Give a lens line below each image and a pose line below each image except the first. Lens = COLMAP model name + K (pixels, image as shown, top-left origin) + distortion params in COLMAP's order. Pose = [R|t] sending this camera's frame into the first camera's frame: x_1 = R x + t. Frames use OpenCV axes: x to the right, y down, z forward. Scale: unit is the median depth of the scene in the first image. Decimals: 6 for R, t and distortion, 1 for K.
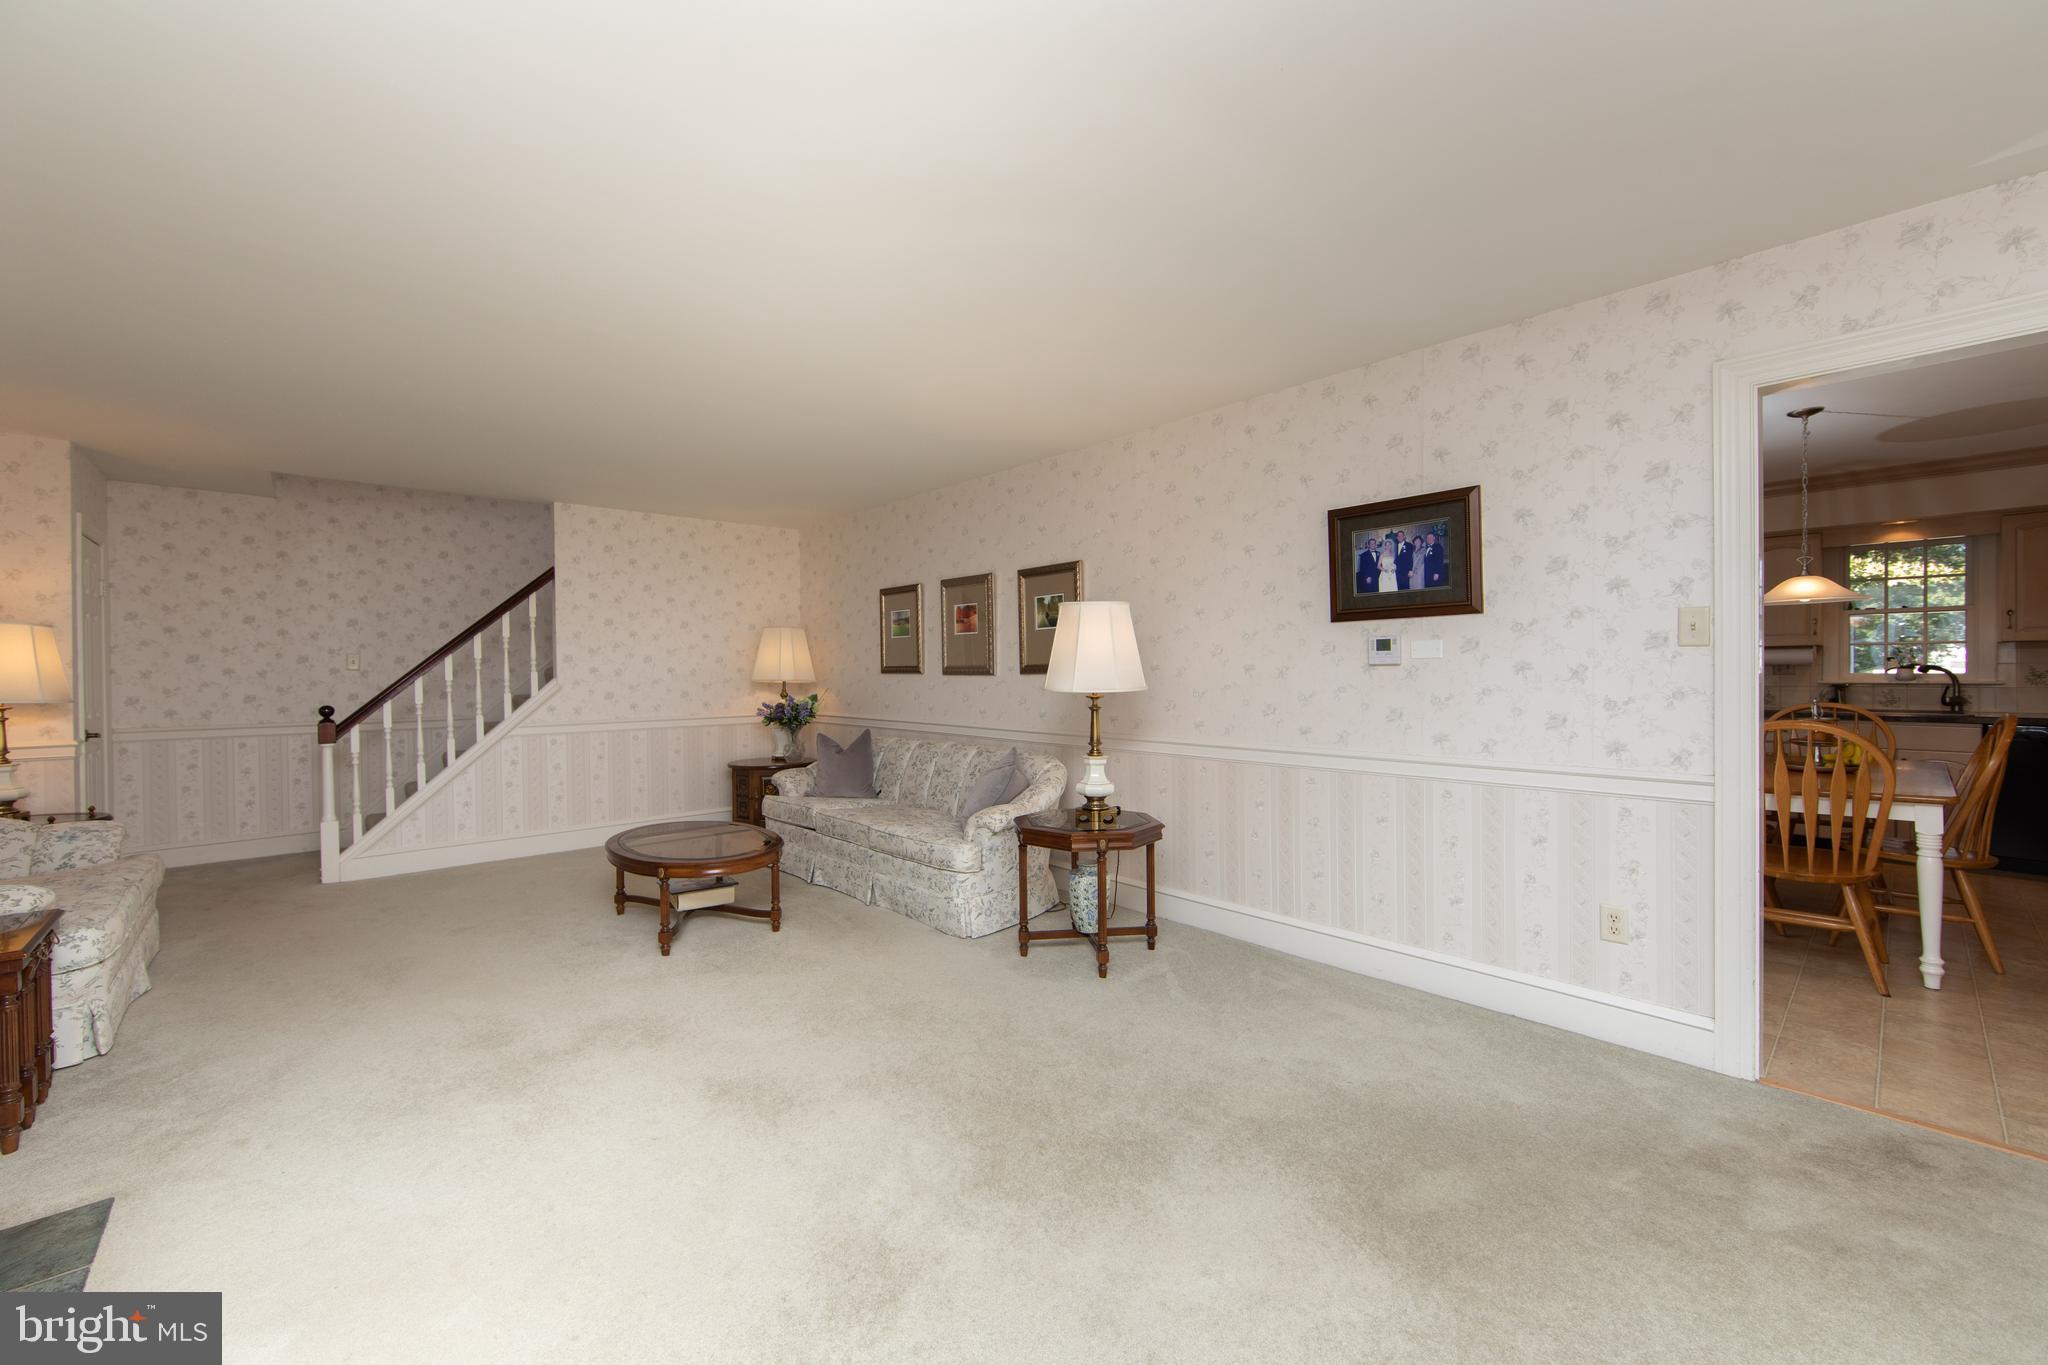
lens RADIAL K [[801.6, 0, 1013.0], [0, 801.6, 676.9], [0, 0, 1]] dist [-0.002131, 0.000007]
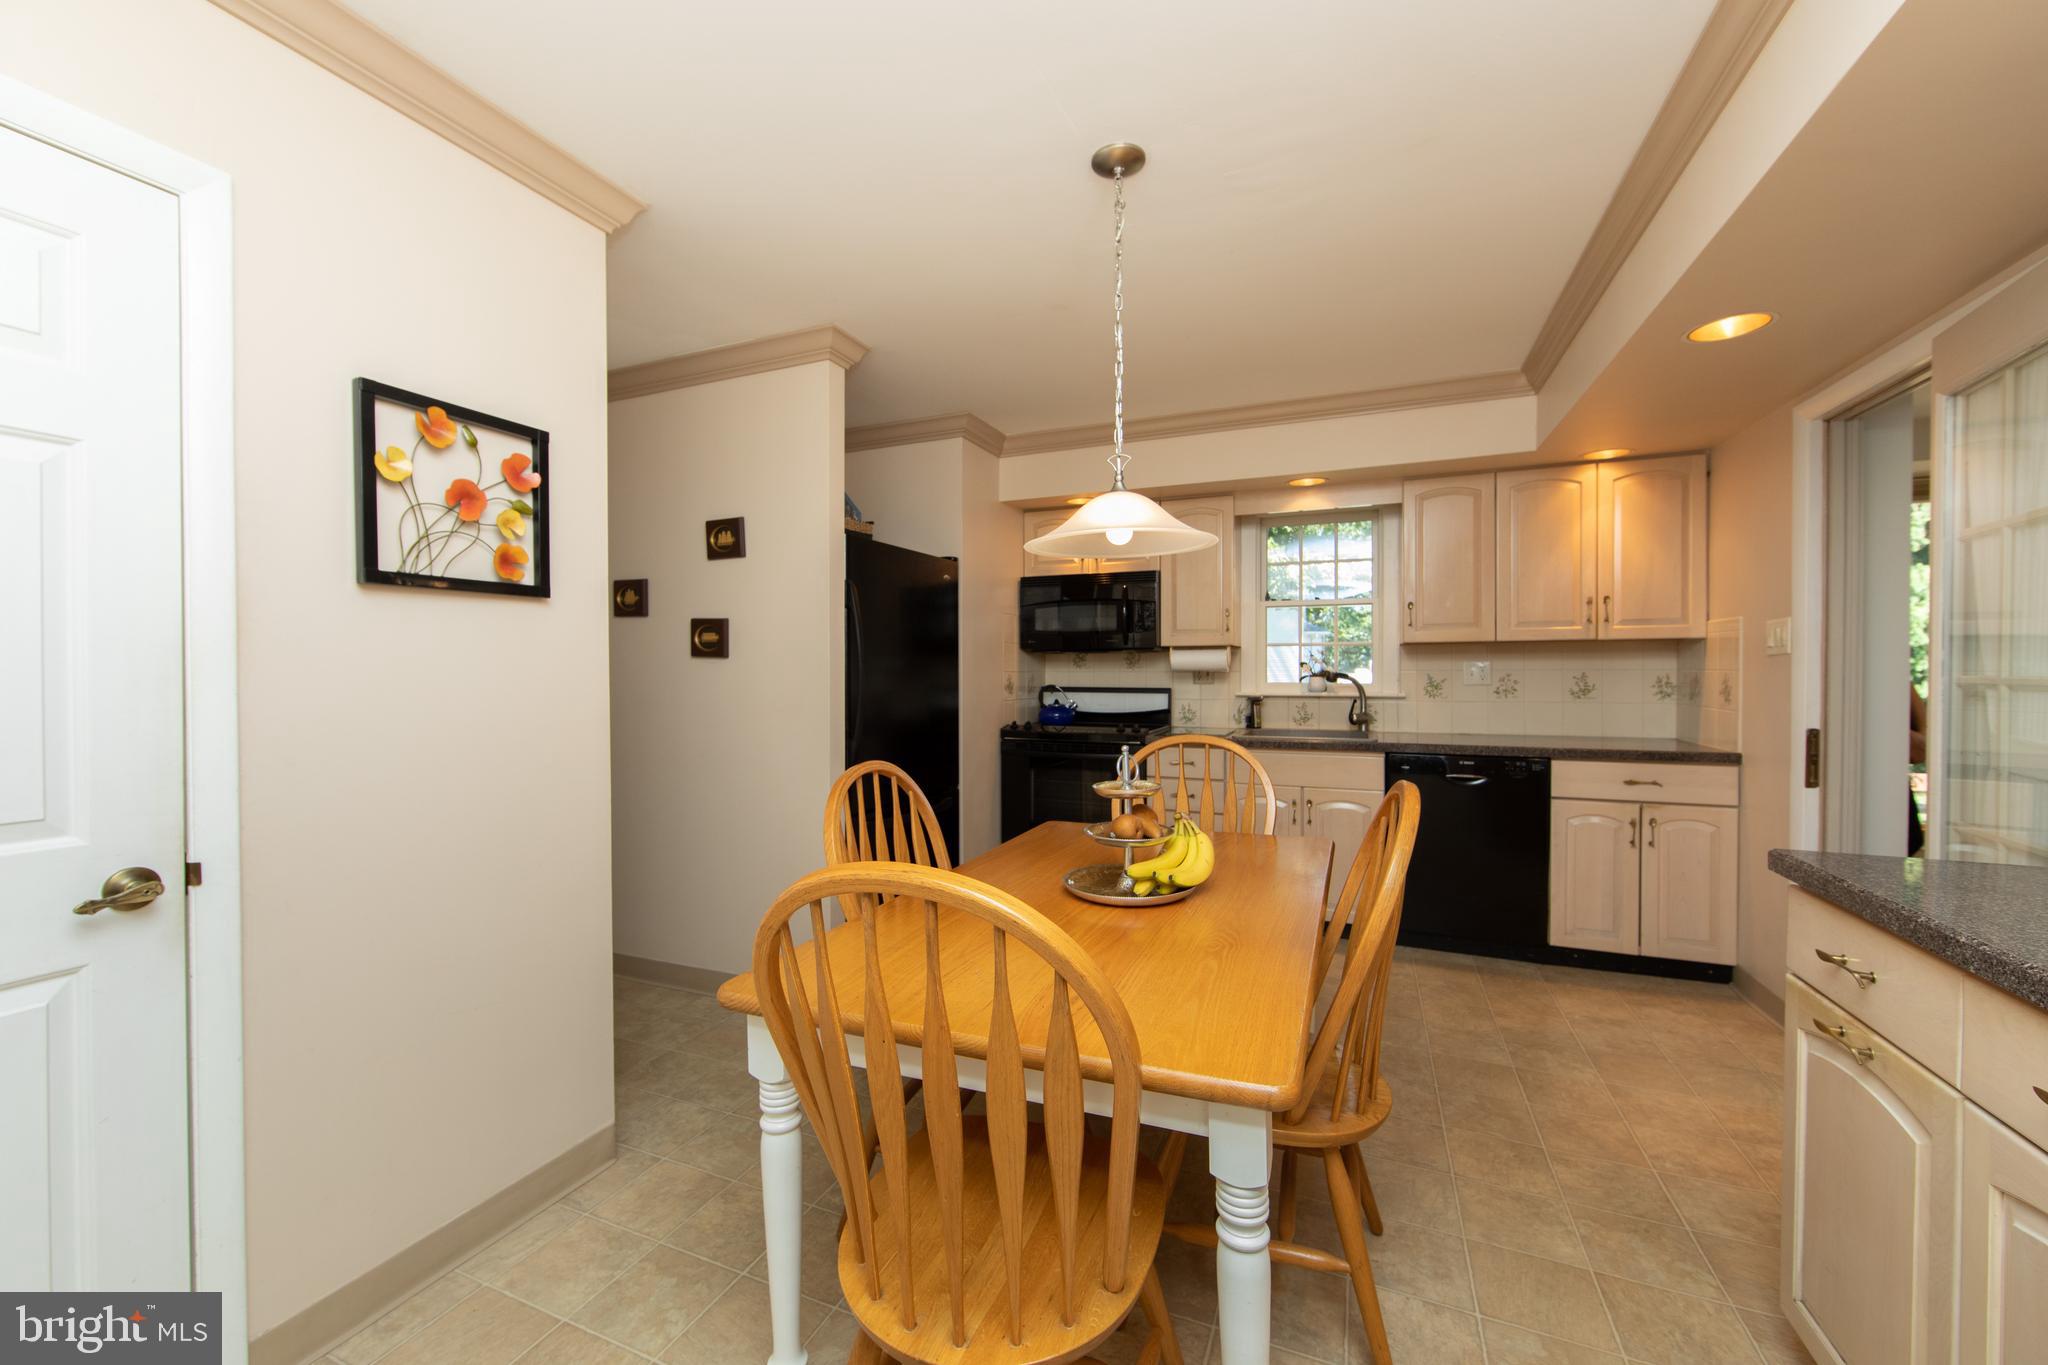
lens RADIAL K [[801.6, 0, 1024.1], [0, 801.6, 678.1], [0, 0, 1]] dist [-0.002131, 0.000007]
pose [[0.902904, -0.003192, 0.429831, 0.678721], [0.001321, 0.999988, 0.004649, -0.017211], [-0.429841, -0.003630, 0.902897, 0.541861]]
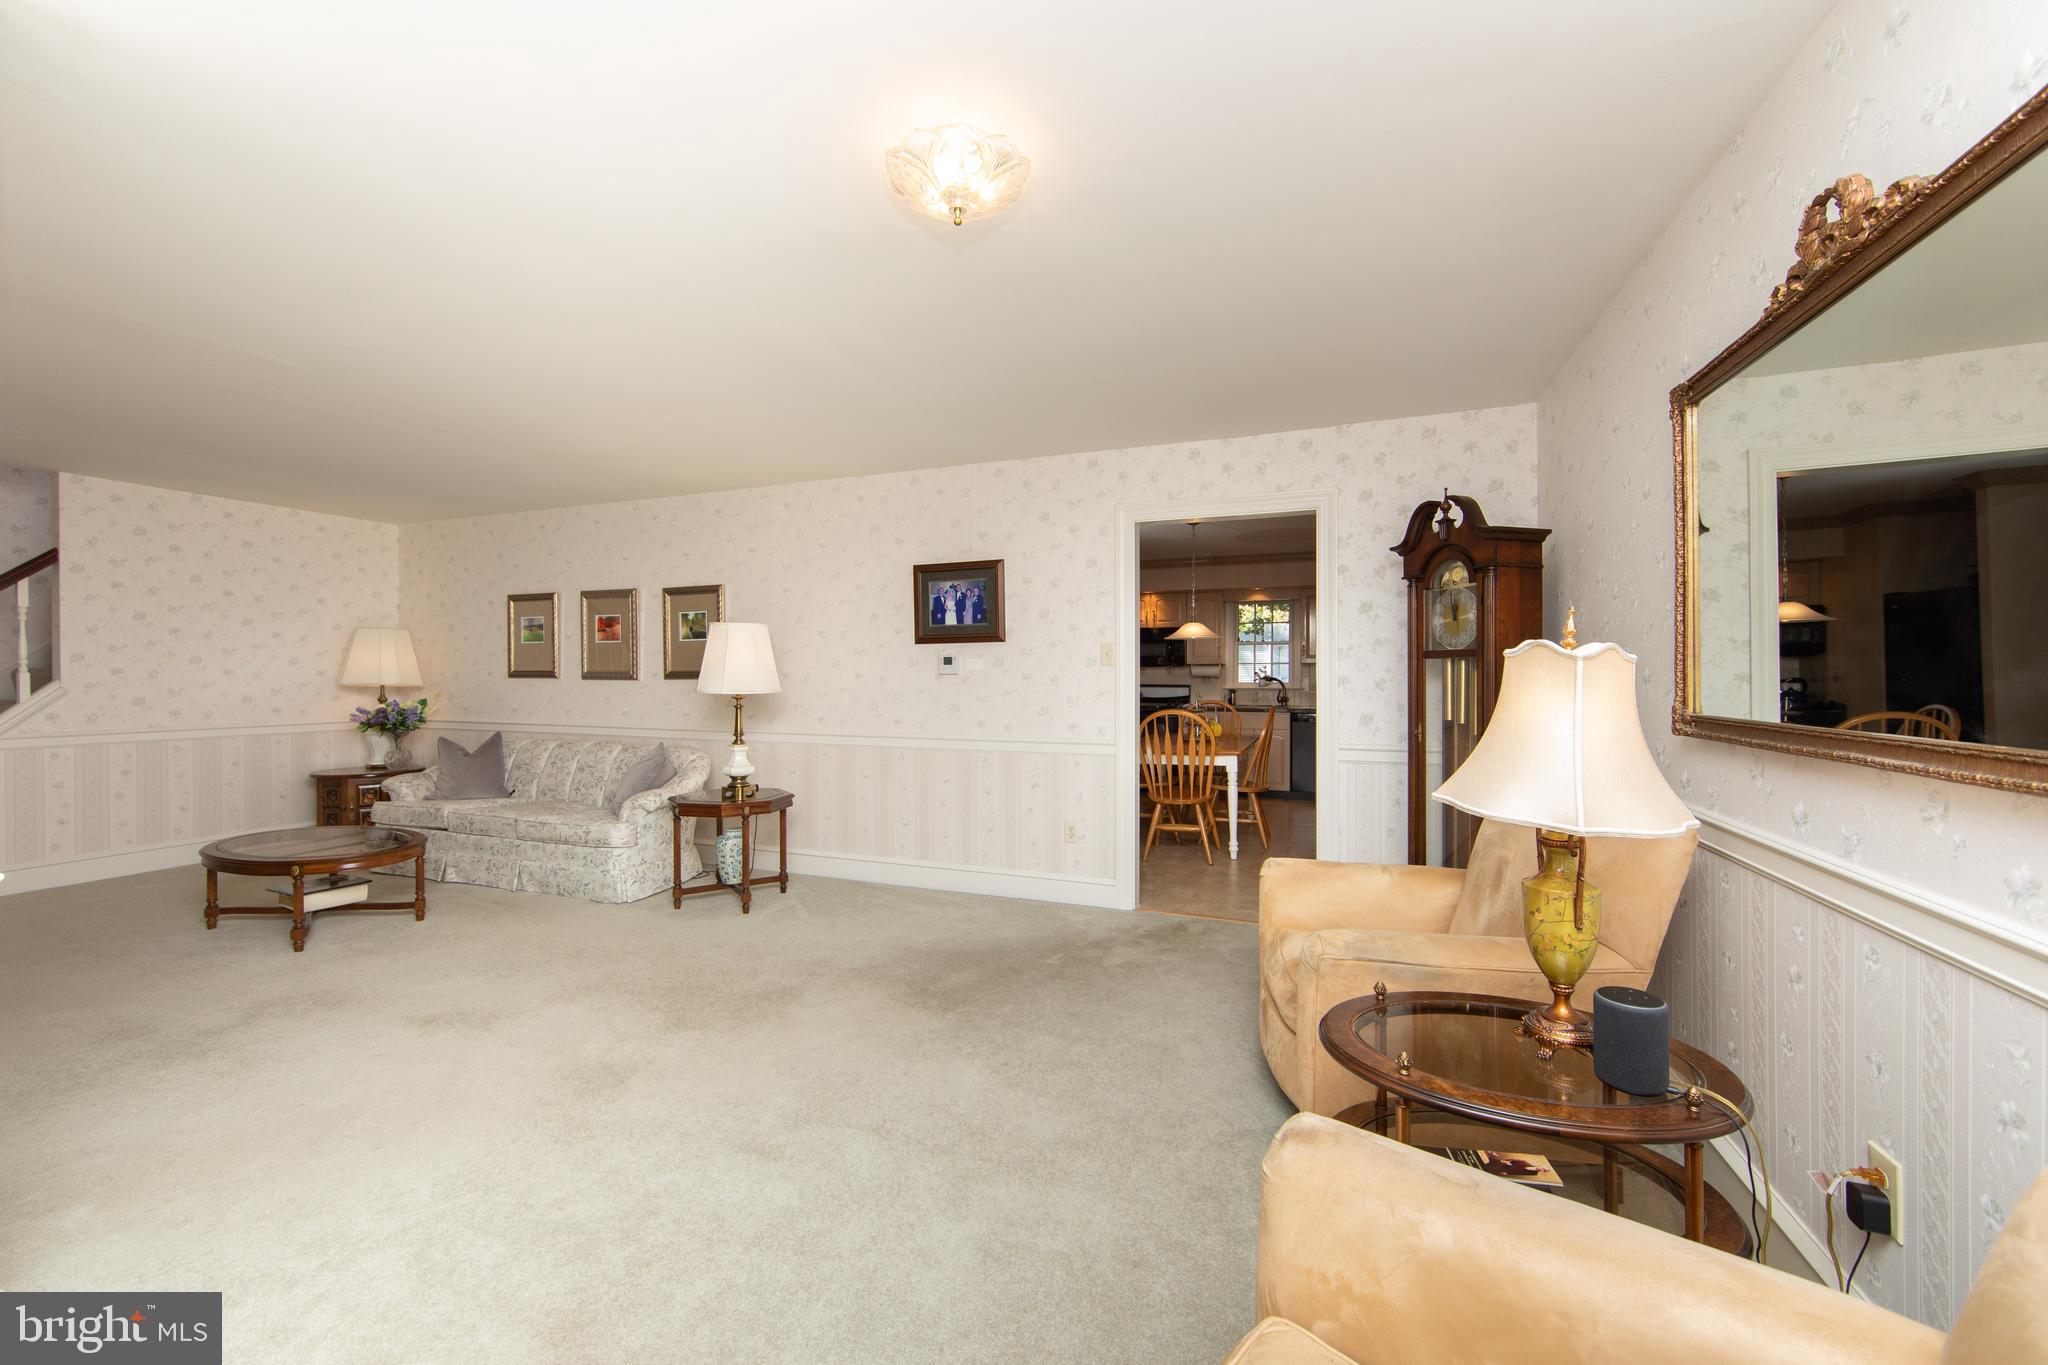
lens RADIAL K [[801.6, 0, 1013.4], [0, 801.6, 677.8], [0, 0, 1]] dist [-0.002131, 0.000007]
pose [[0.893877, 0.007243, 0.448255, -0.066191], [-0.004389, 0.999963, -0.007406, 0.000934], [-0.448292, 0.004653, 0.893875, -0.276649]]
